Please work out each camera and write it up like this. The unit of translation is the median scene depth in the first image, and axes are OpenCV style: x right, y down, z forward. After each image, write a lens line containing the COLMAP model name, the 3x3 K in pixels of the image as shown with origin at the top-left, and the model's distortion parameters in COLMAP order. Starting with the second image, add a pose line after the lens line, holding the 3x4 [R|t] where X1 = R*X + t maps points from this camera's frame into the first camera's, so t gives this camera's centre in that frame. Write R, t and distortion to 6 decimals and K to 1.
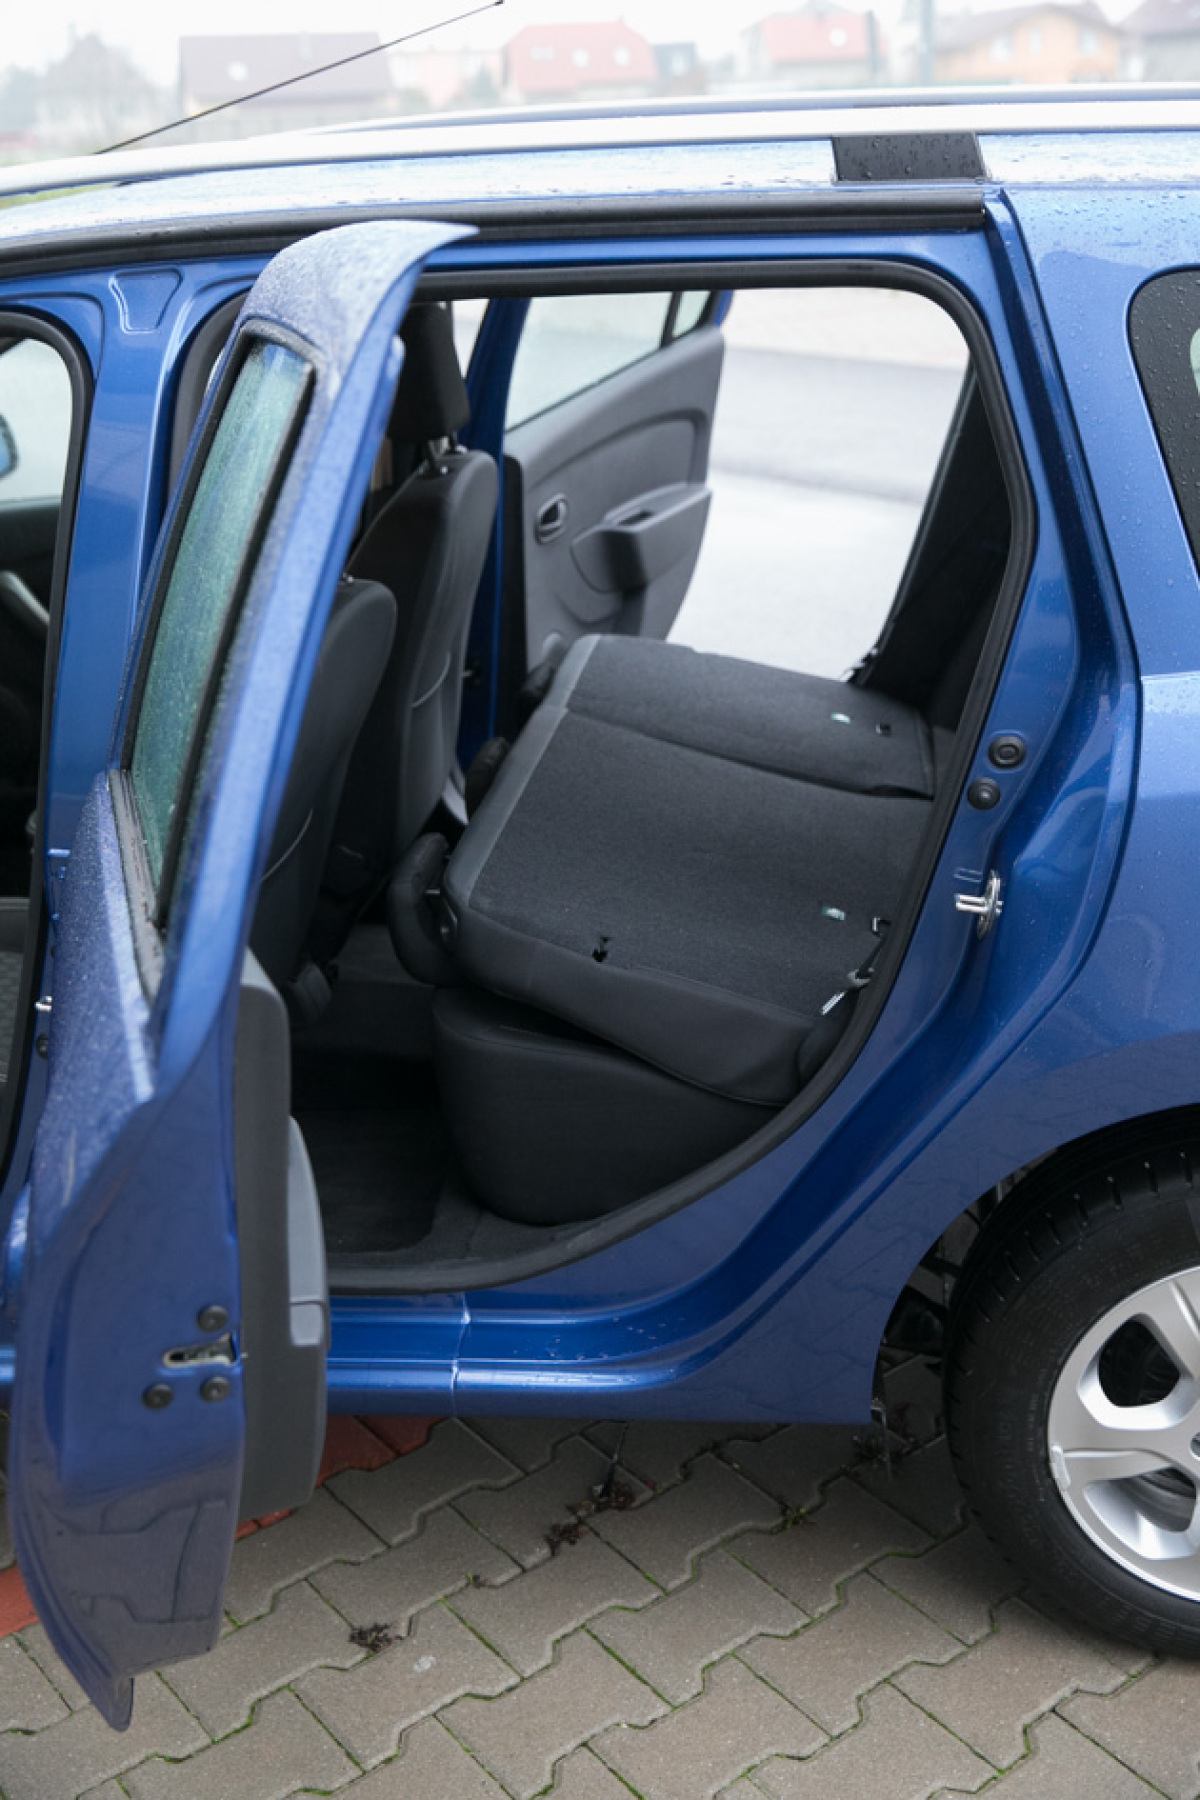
lens RADIAL K [[2062.3, 0, 600.0], [0, 2062.3, 900.0], [0, 0, 1]] dist [-0.013267, 0.200840]
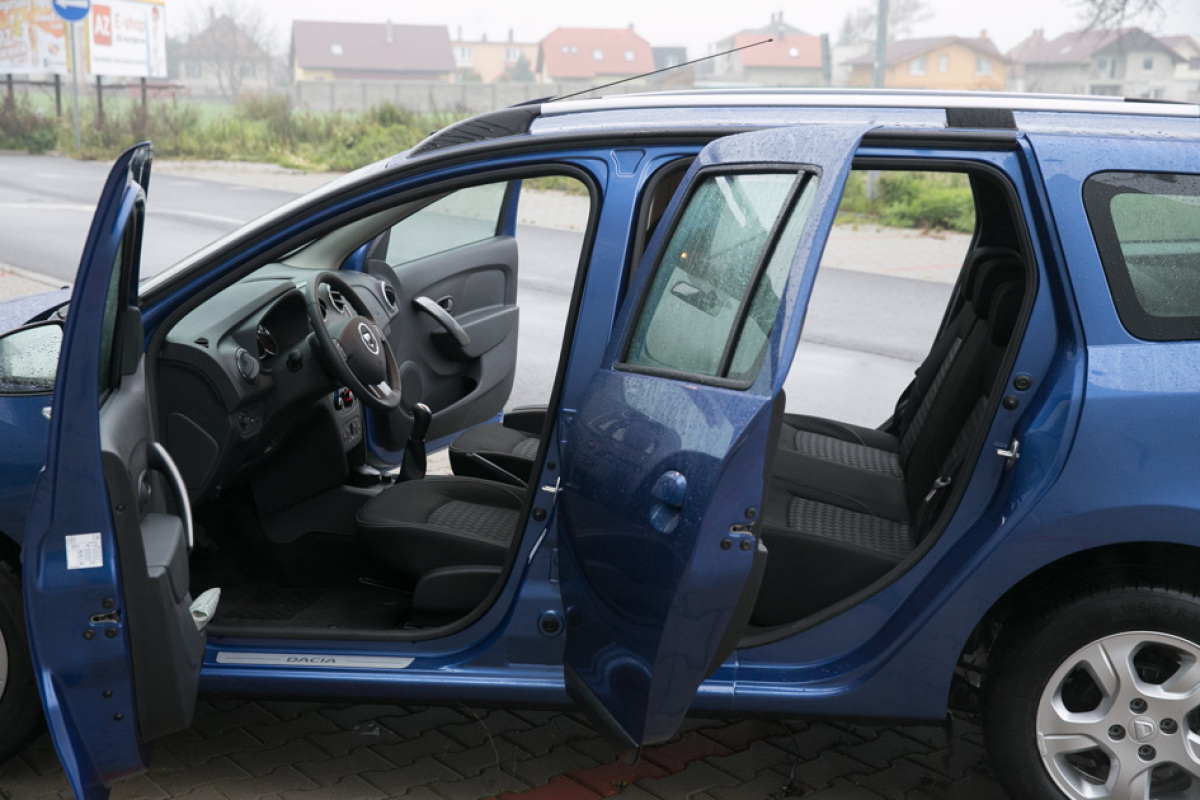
lens RADIAL K [[1664.5, 0, 600.0], [0, 1664.5, 400.0], [0, 0, 1]] dist [0.083083, 0.093737]
pose [[0.998354, 0.057182, 0.004341, -0.249158], [-0.055444, 0.981801, -0.181641, 0.287169], [-0.014649, 0.181101, 0.983355, -0.709109]]
